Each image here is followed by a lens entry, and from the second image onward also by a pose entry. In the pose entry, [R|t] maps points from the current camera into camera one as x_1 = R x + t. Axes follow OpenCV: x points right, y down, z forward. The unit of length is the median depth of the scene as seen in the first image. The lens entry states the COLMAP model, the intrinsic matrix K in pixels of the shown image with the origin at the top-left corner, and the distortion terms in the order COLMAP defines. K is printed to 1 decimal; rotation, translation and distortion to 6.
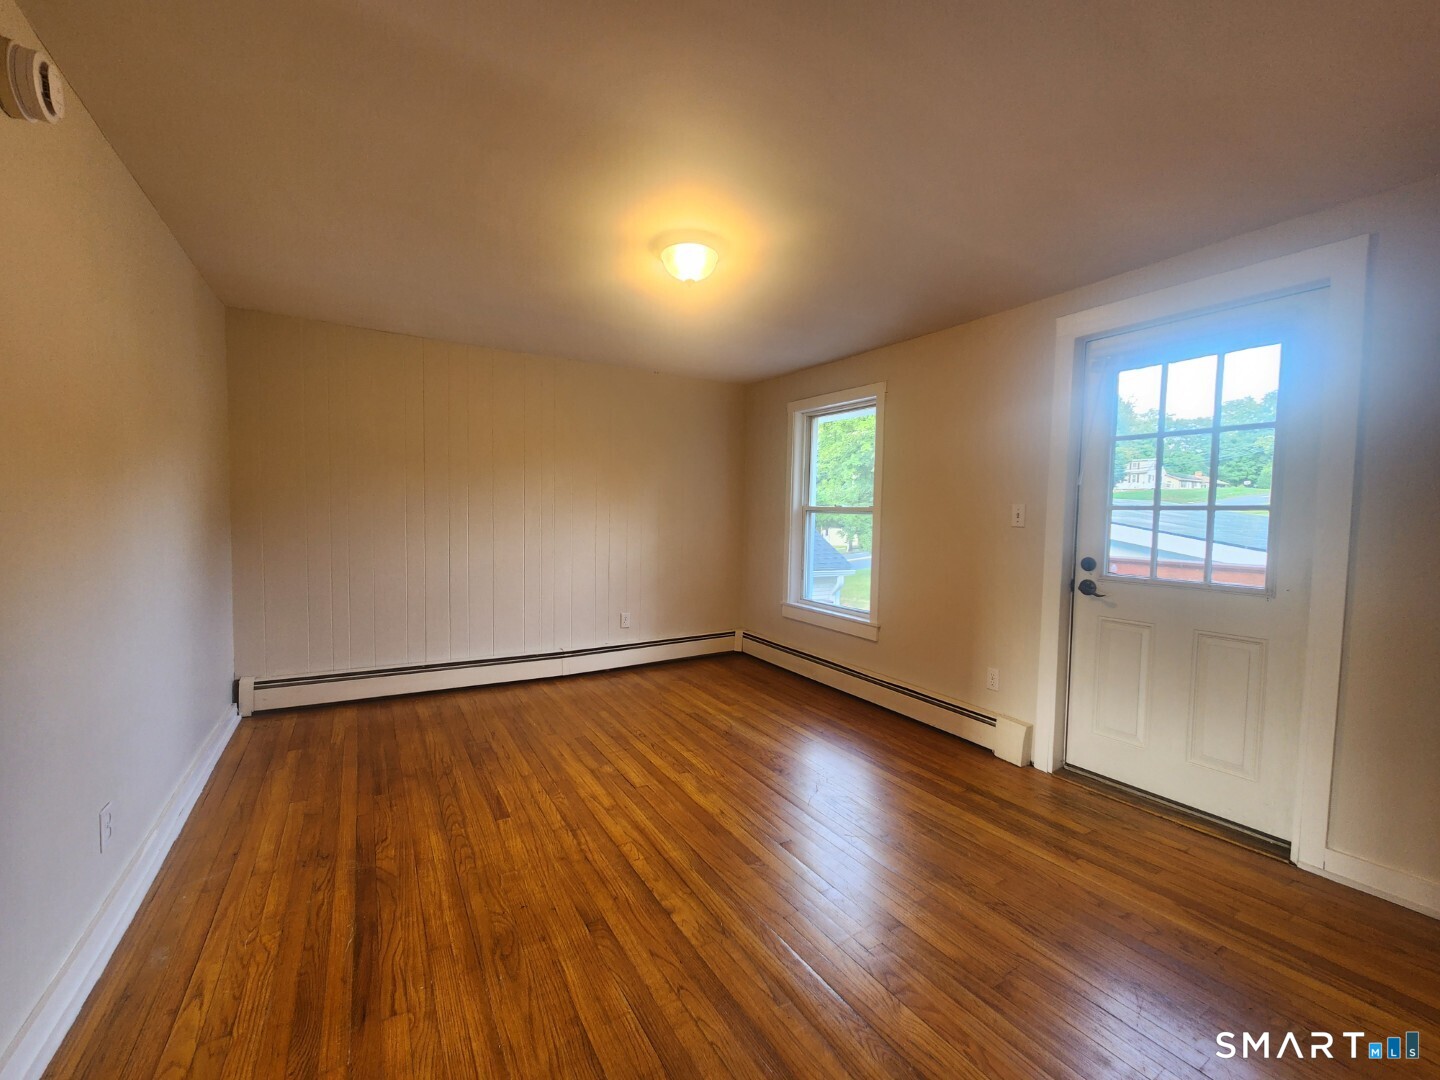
lens RADIAL K [[586.8, 0, 720.1], [0, 586.8, 546.3], [0, 0, 1]] dist [0.000519, -0.001110]
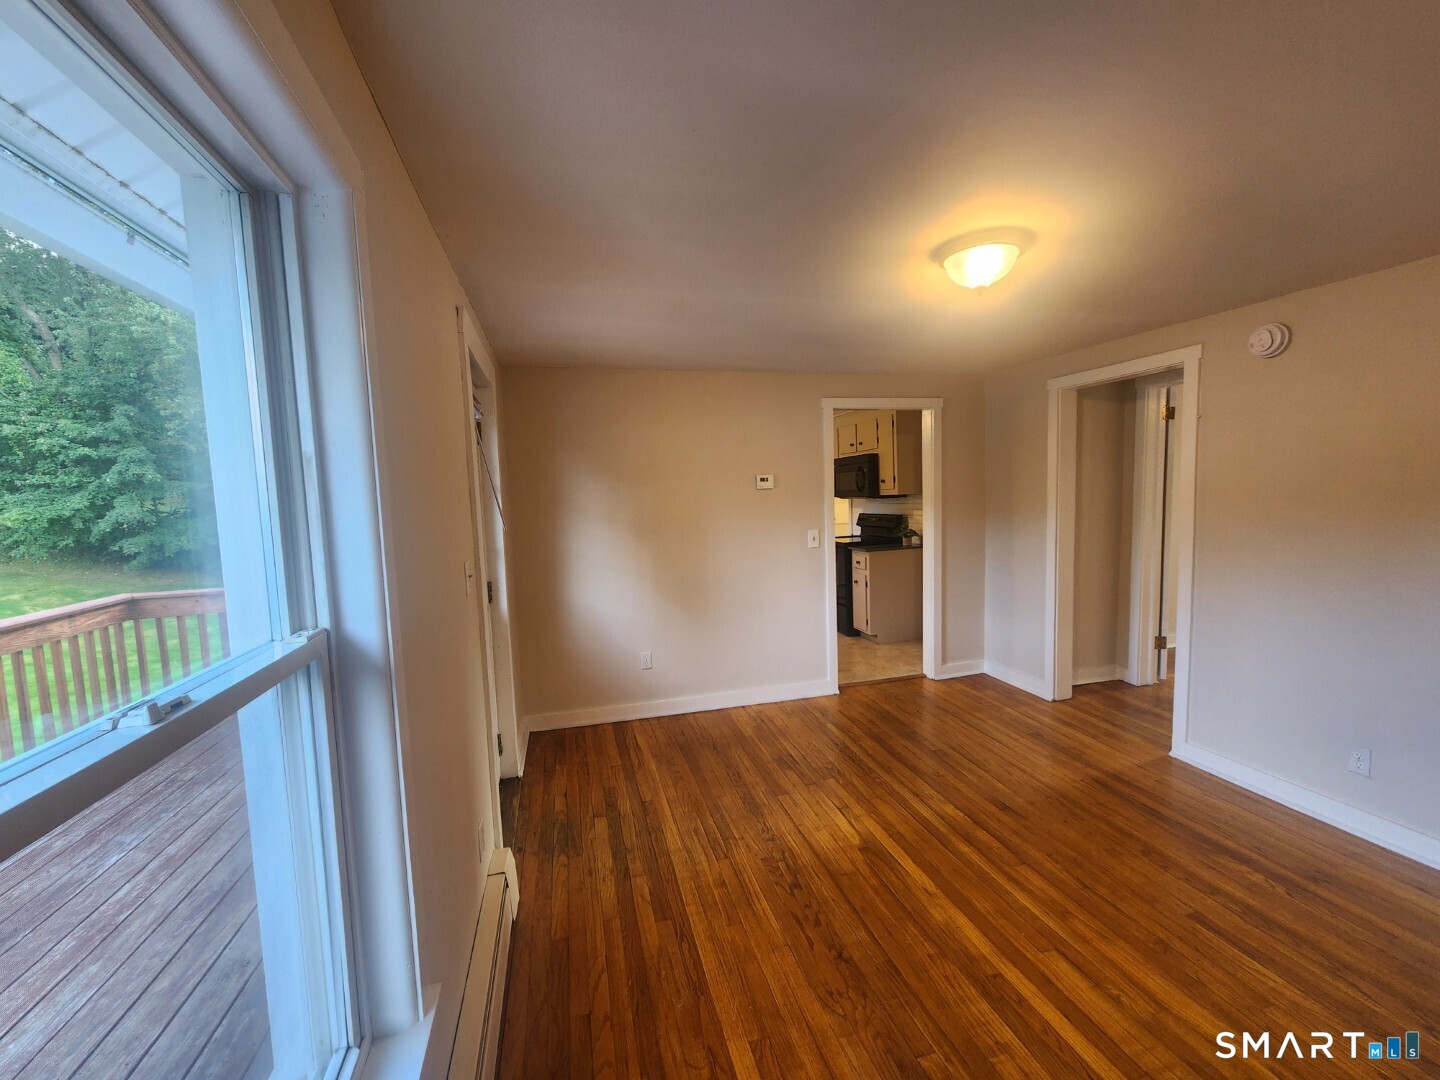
lens RADIAL K [[586.8, 0, 720.1], [0, 586.8, 546.3], [0, 0, 1]] dist [0.000519, -0.001110]
pose [[-0.960100, -0.013342, 0.279339, 0.054677], [0.028186, 0.989158, 0.144124, -0.185484], [-0.278233, 0.146247, -0.949315, 1.638322]]
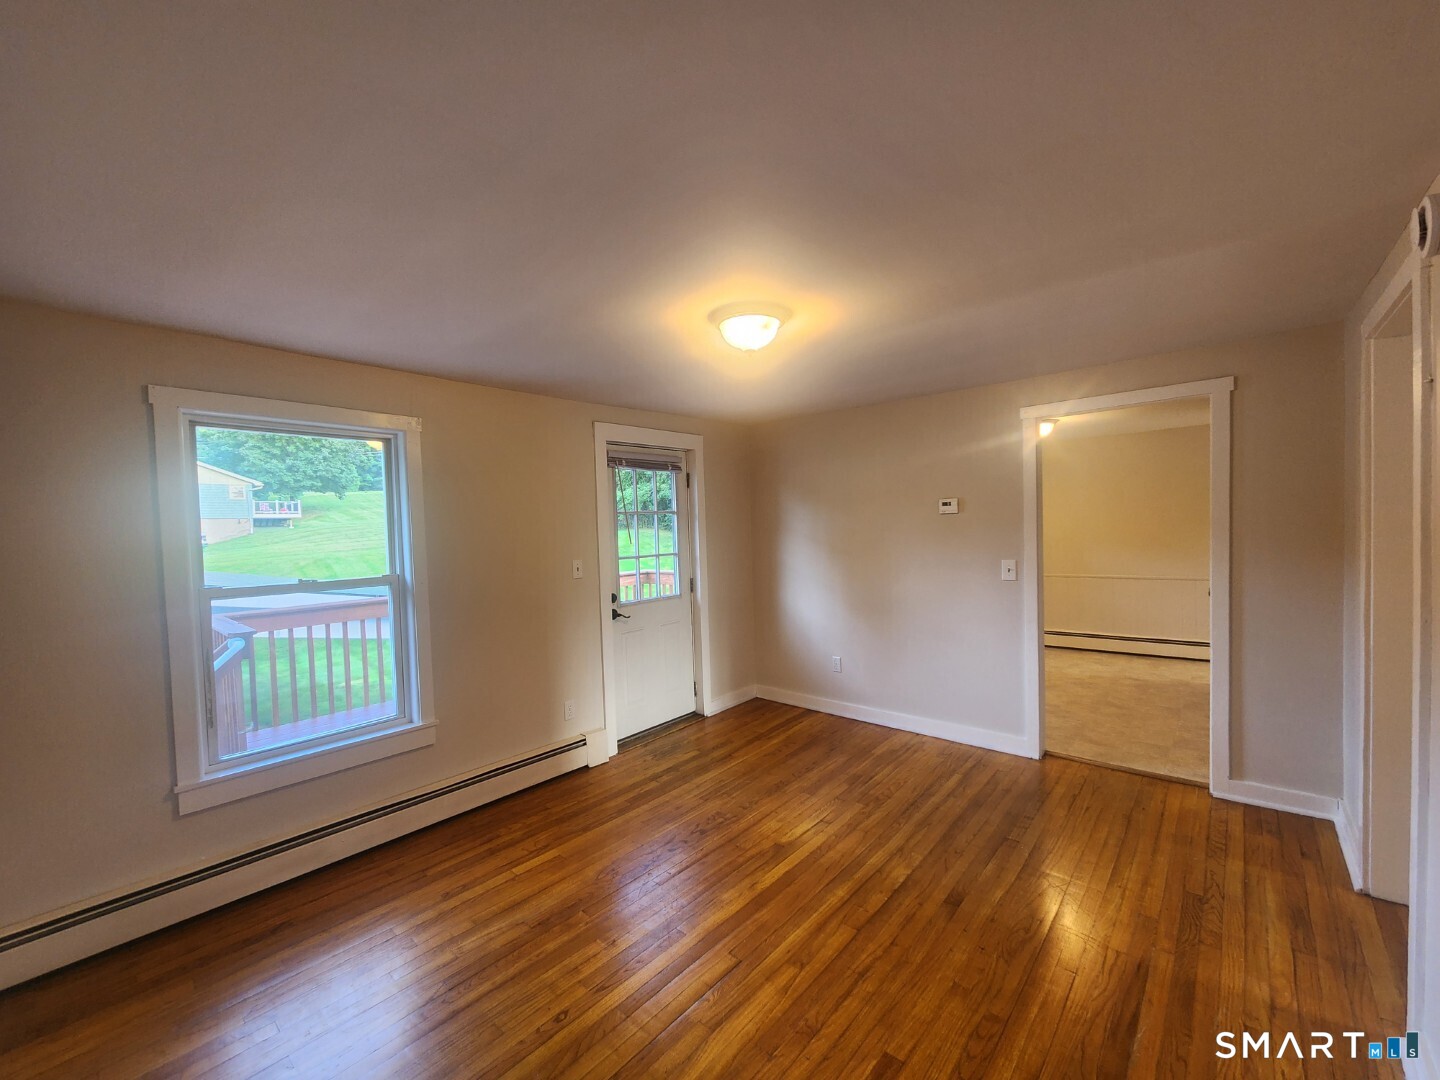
lens RADIAL K [[586.8, 0, 720.1], [0, 586.8, 546.3], [0, 0, 1]] dist [0.000519, -0.001110]
pose [[-0.297162, -0.046305, 0.953704, -0.800195], [0.074758, 0.994629, 0.071586, -0.176181], [-0.951896, 0.092569, -0.292105, 1.136787]]
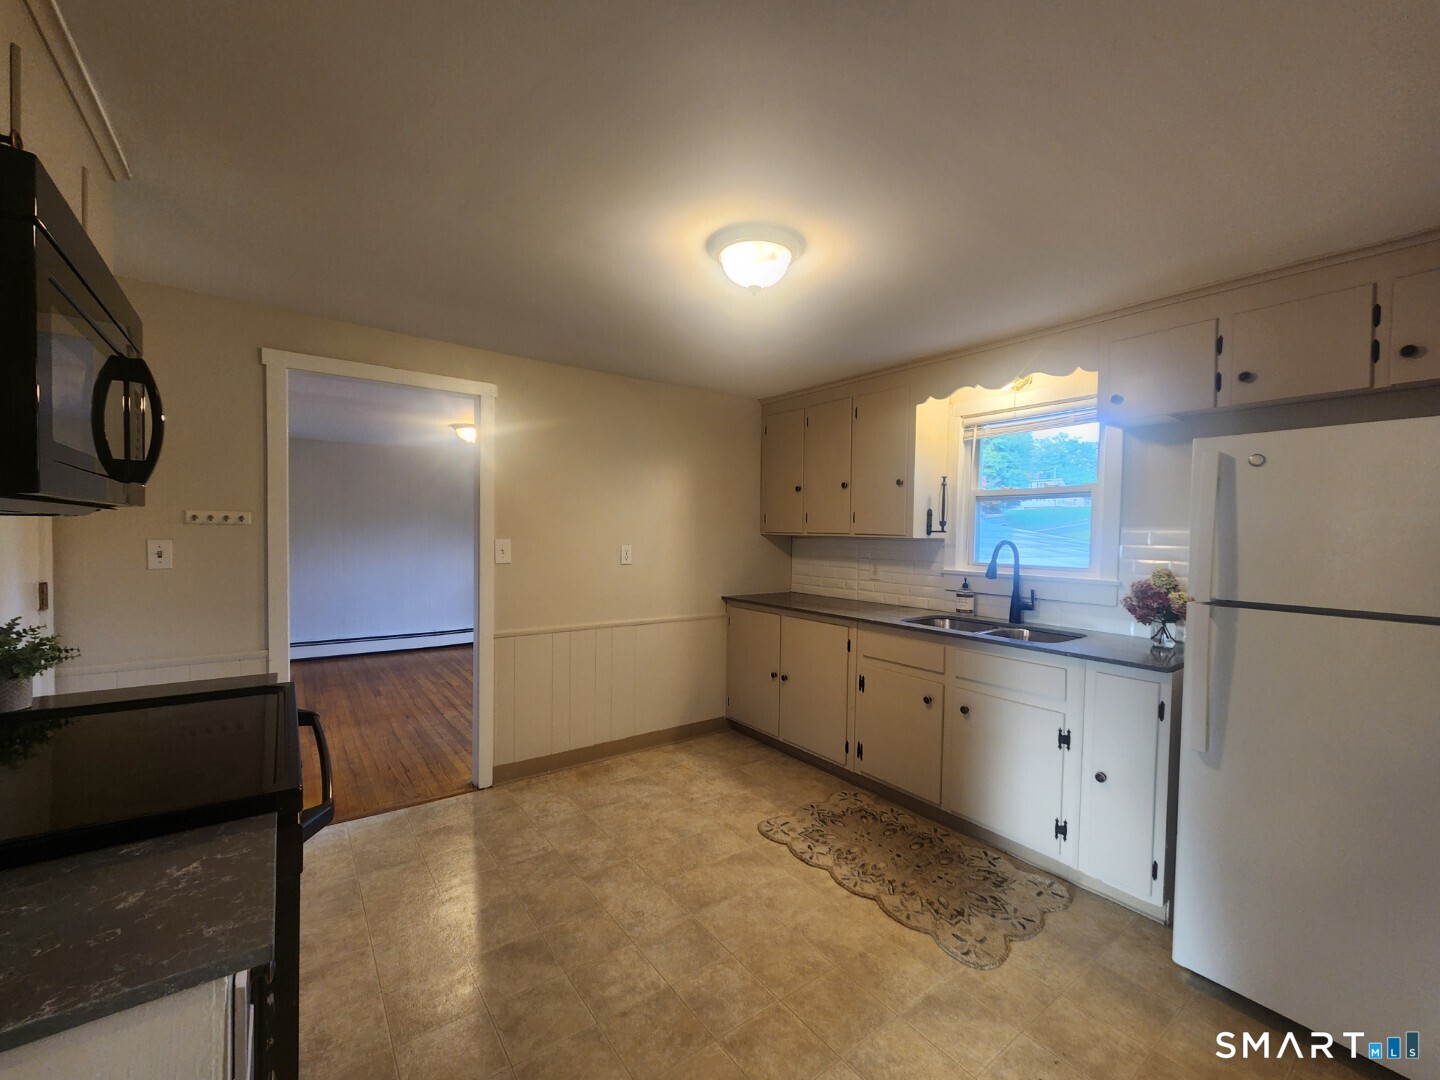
lens RADIAL K [[586.8, 0, 720.1], [0, 586.8, 546.3], [0, 0, 1]] dist [0.000519, -0.001110]
pose [[0.995791, -0.012973, 0.090731, 0.555604], [0.015623, 0.999470, -0.028562, 0.006605], [-0.090313, 0.029859, 0.995466, -1.023651]]
